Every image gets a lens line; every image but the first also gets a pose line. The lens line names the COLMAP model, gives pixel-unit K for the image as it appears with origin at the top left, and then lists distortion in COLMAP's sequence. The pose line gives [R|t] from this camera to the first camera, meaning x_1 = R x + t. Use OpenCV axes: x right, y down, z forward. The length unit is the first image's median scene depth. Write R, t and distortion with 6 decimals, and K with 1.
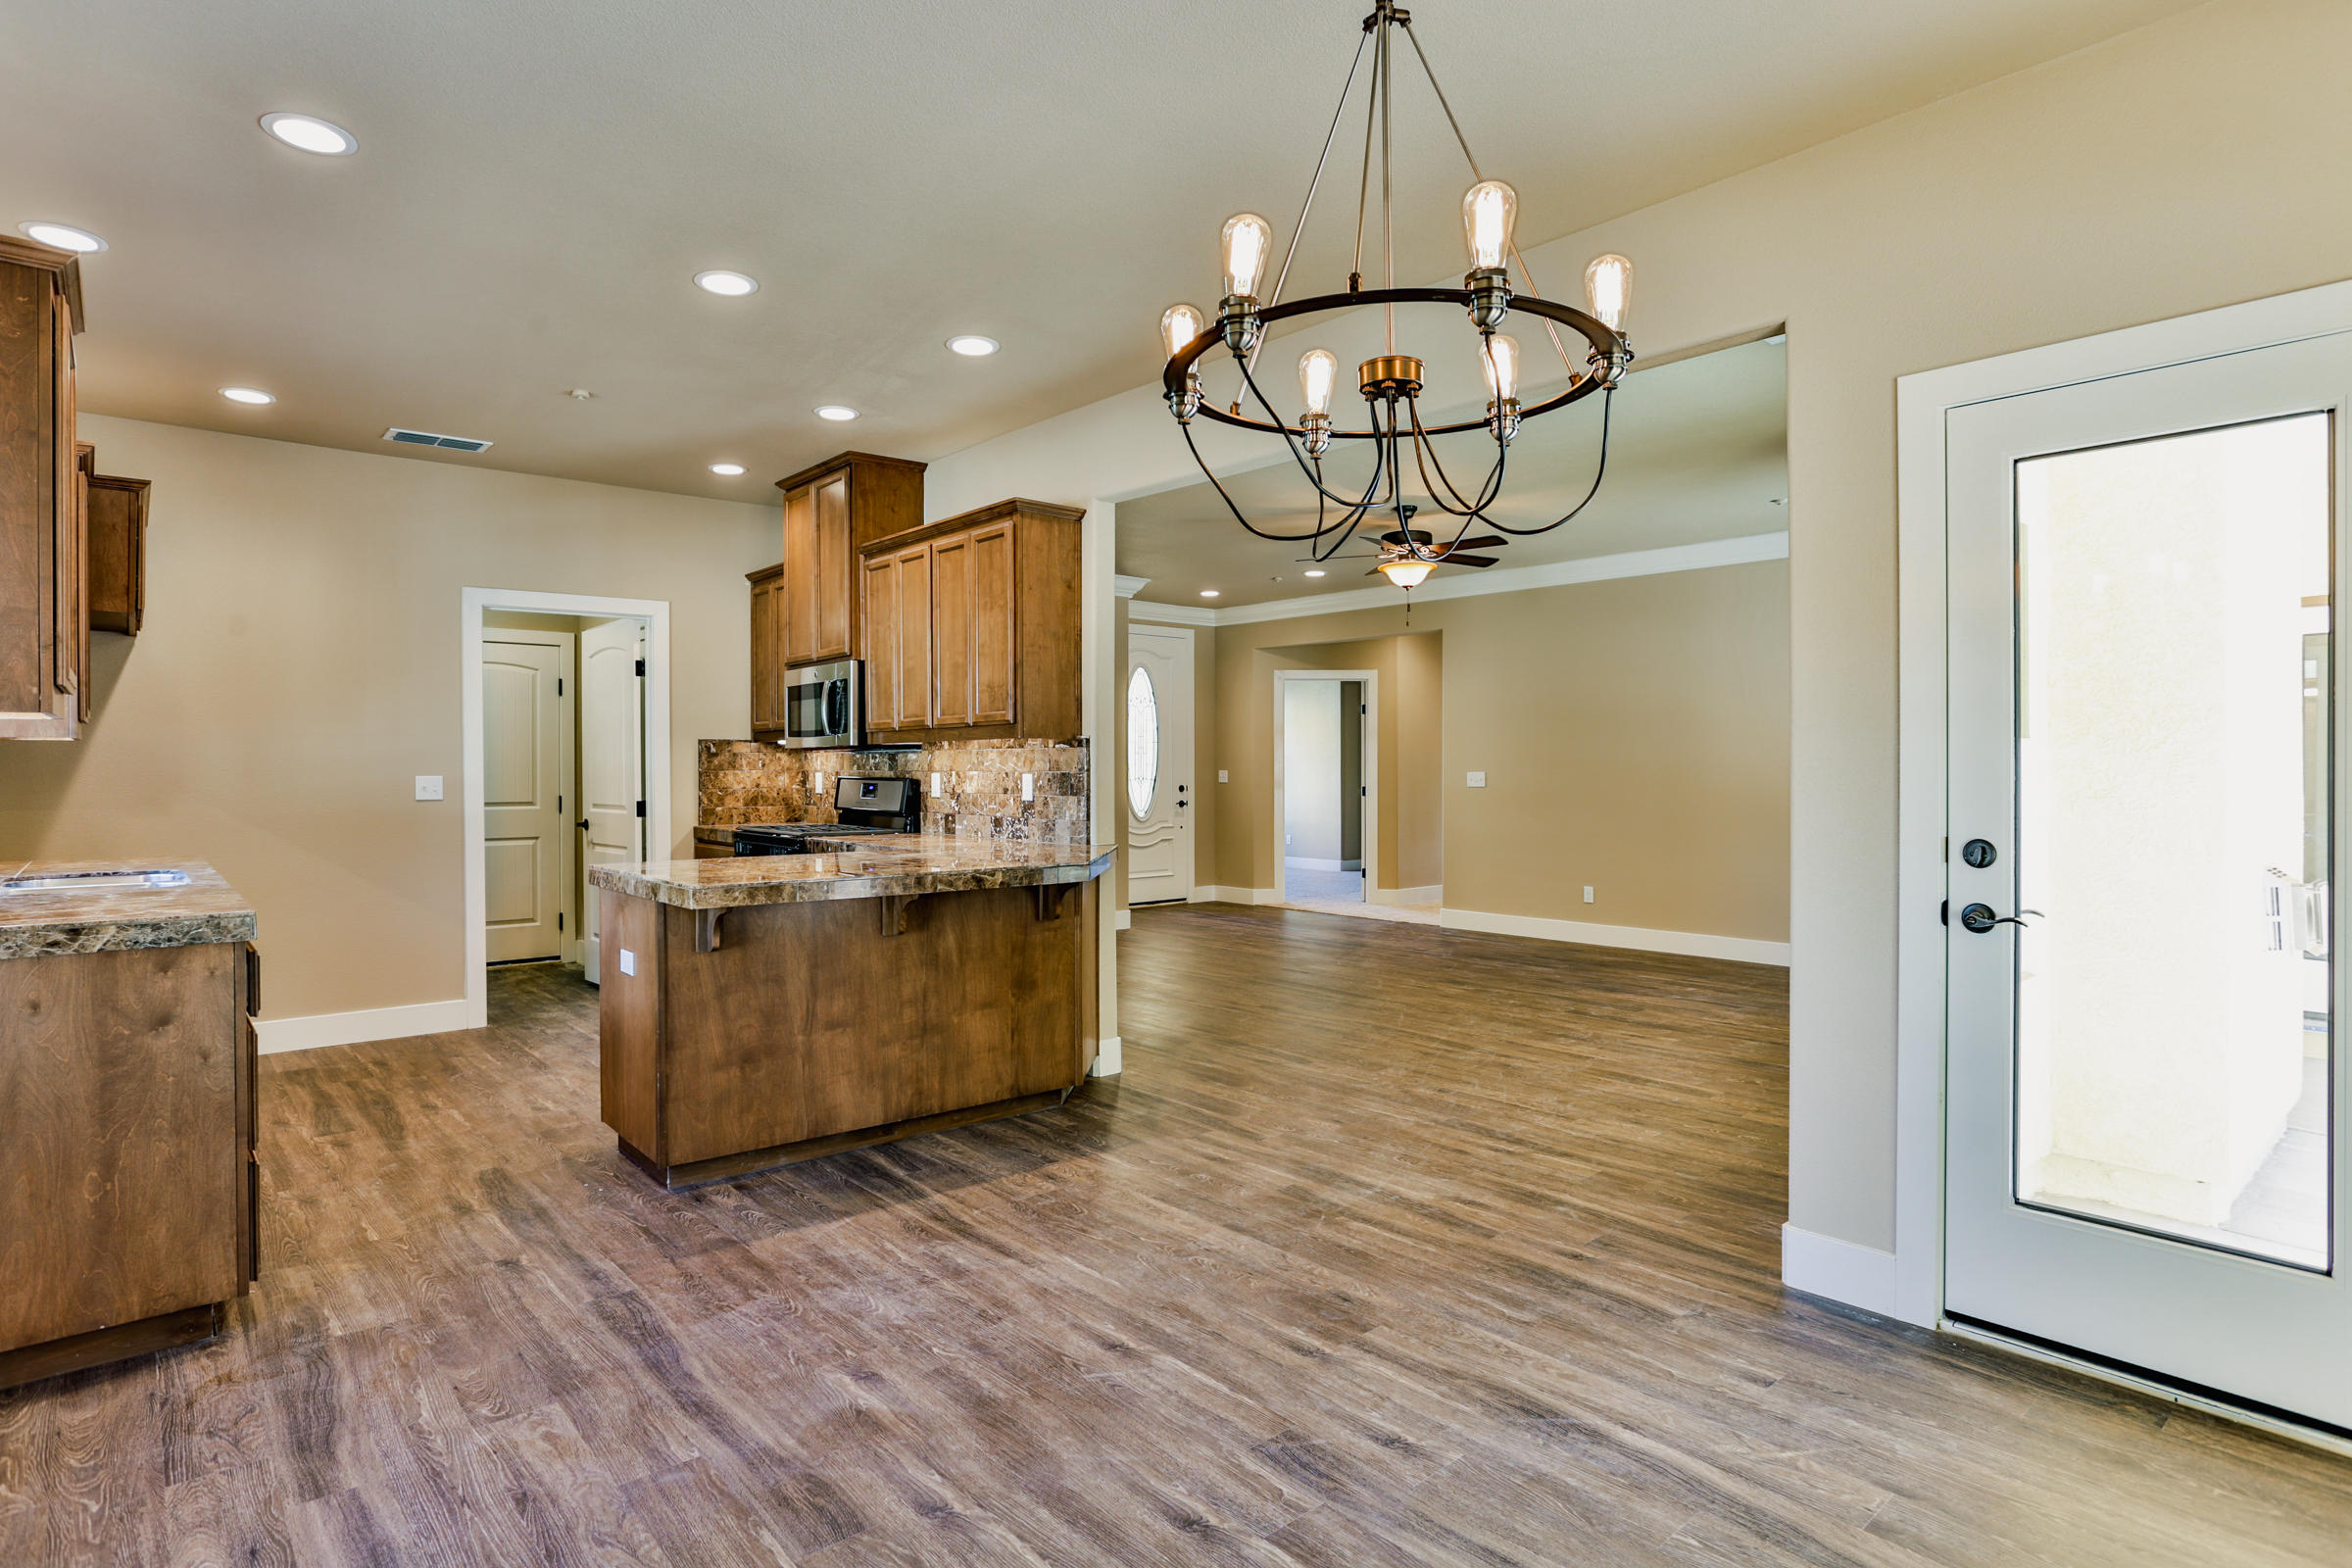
lens RADIAL K [[1246.1, 0, 1179.4], [0, 1246.1, 781.3], [0, 0, 1]] dist [0.002917, 0.000733]
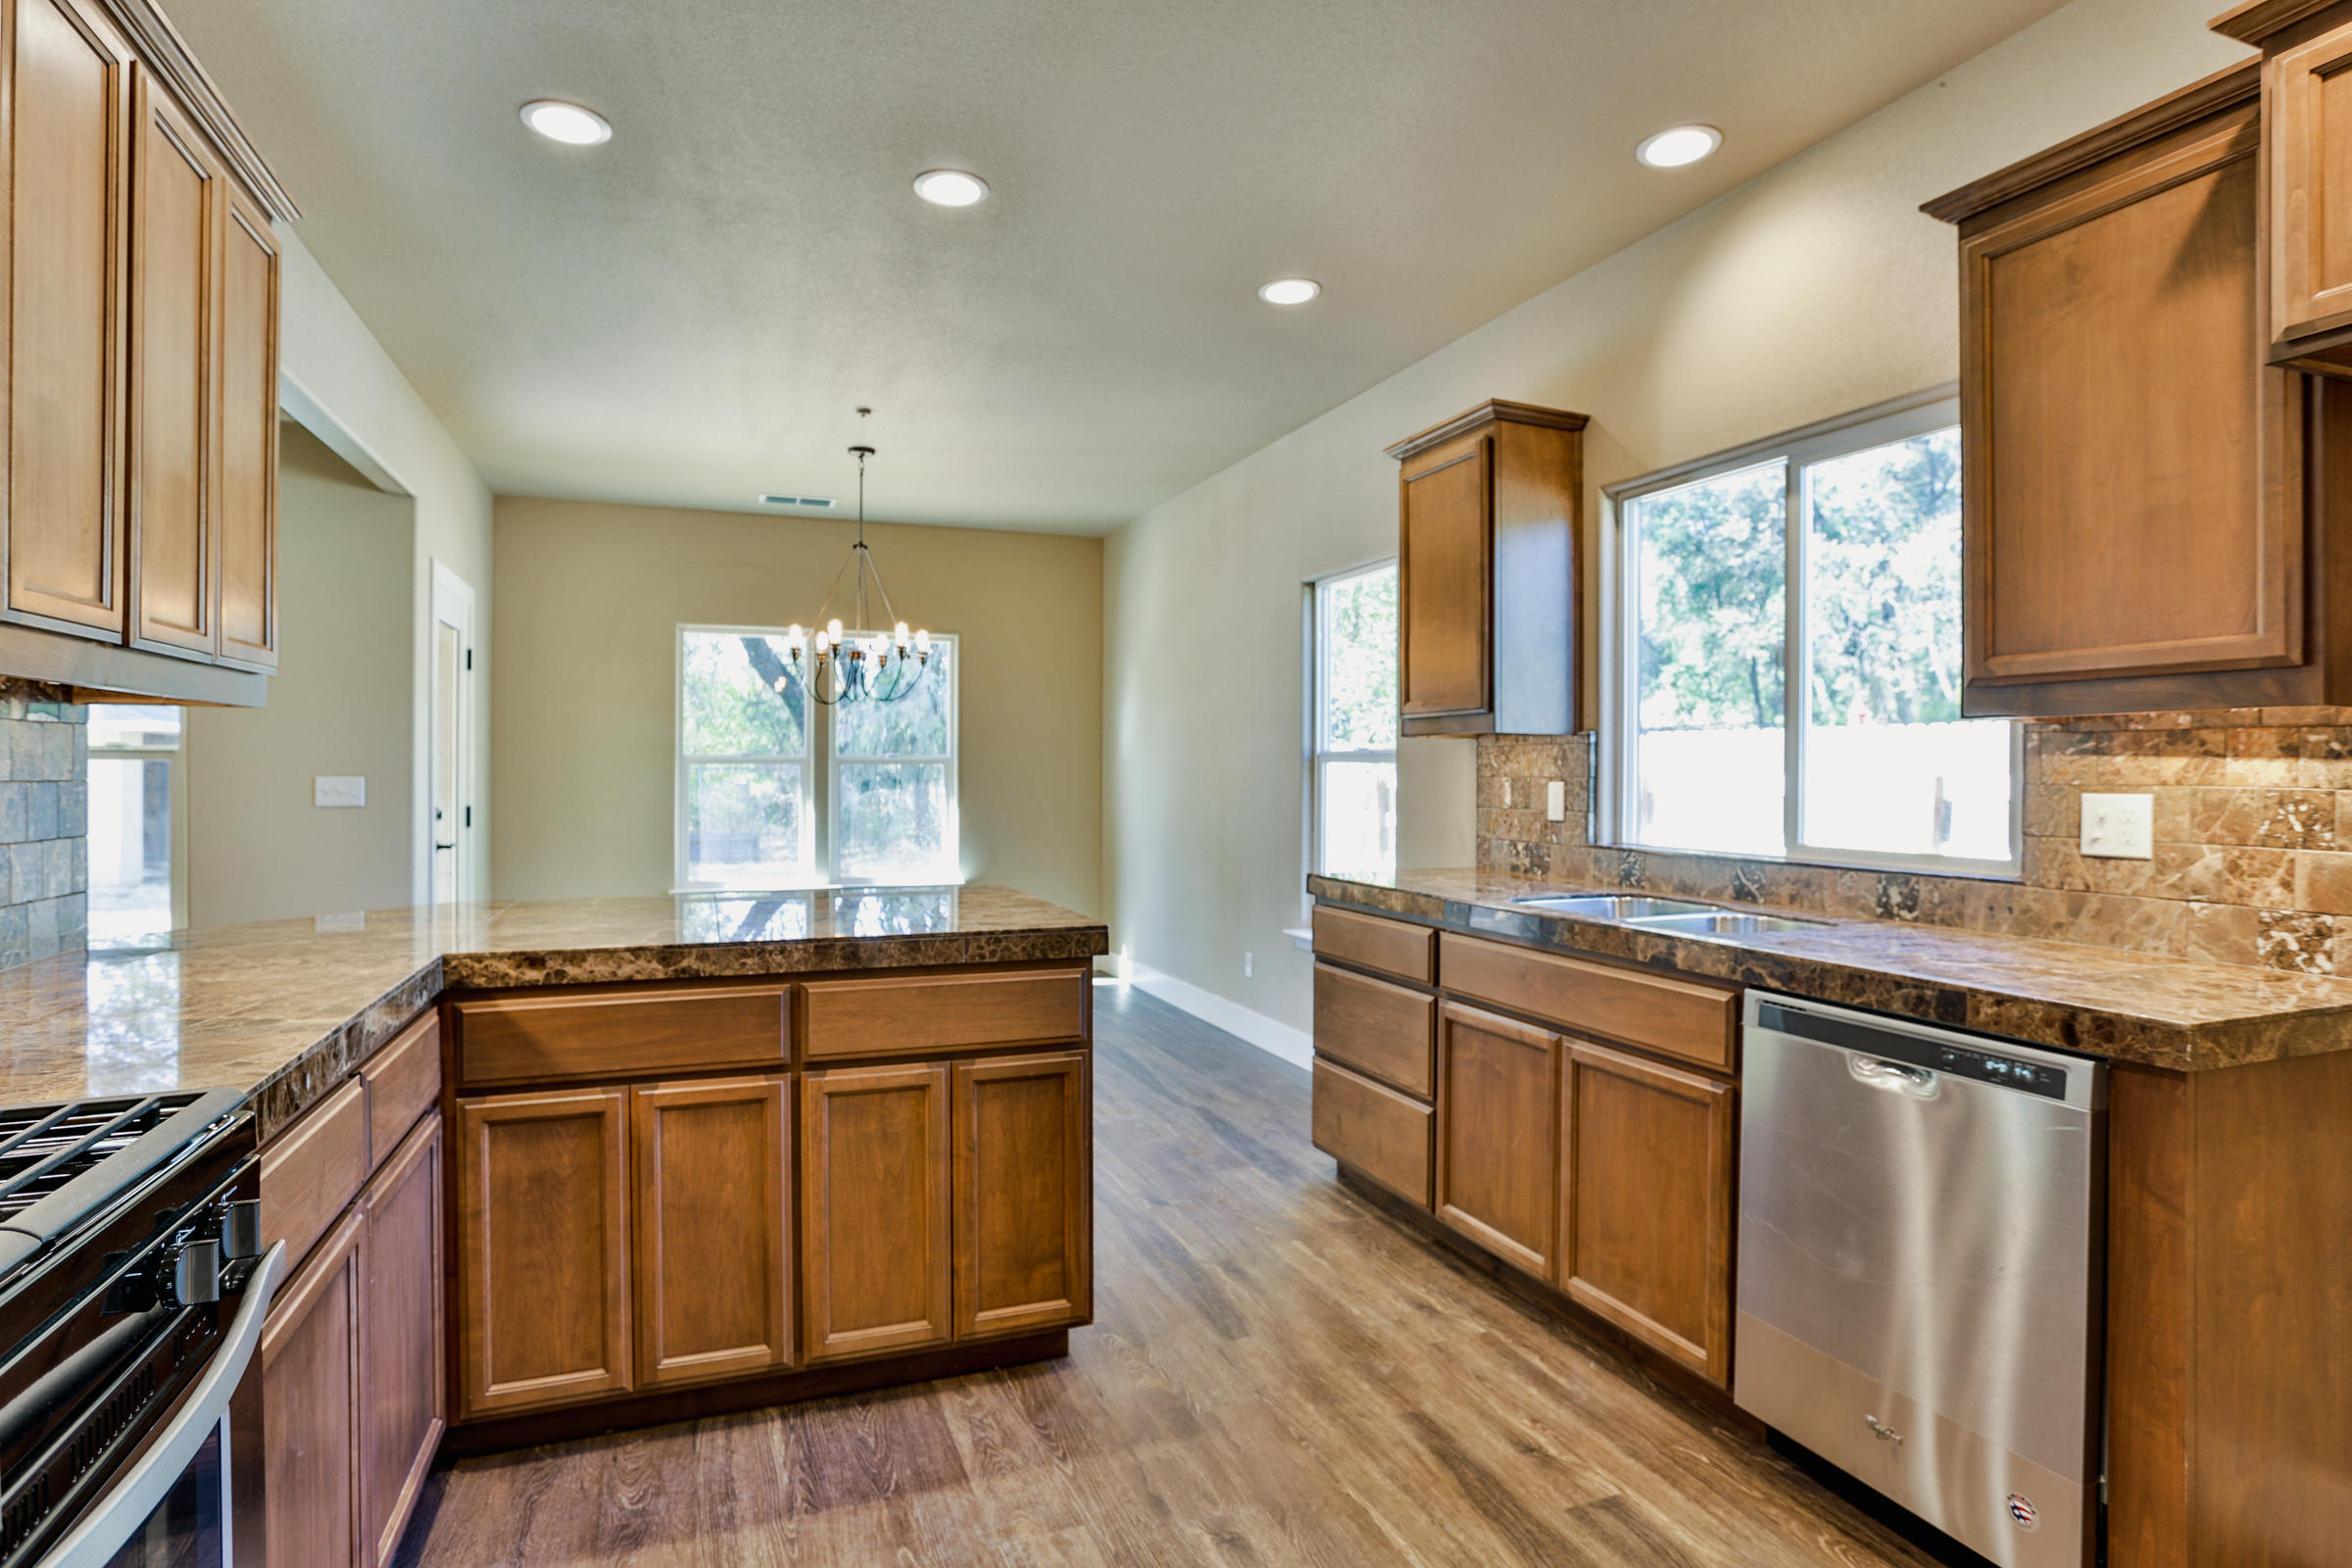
lens RADIAL K [[1246.1, 0, 1175.4], [0, 1246.1, 780.9], [0, 0, 1]] dist [0.002917, 0.000733]
pose [[-0.942095, -0.002575, 0.335337, -0.842981], [0.000355, 0.999962, 0.008675, -0.005747], [-0.335347, 0.008292, -0.942058, 1.865376]]
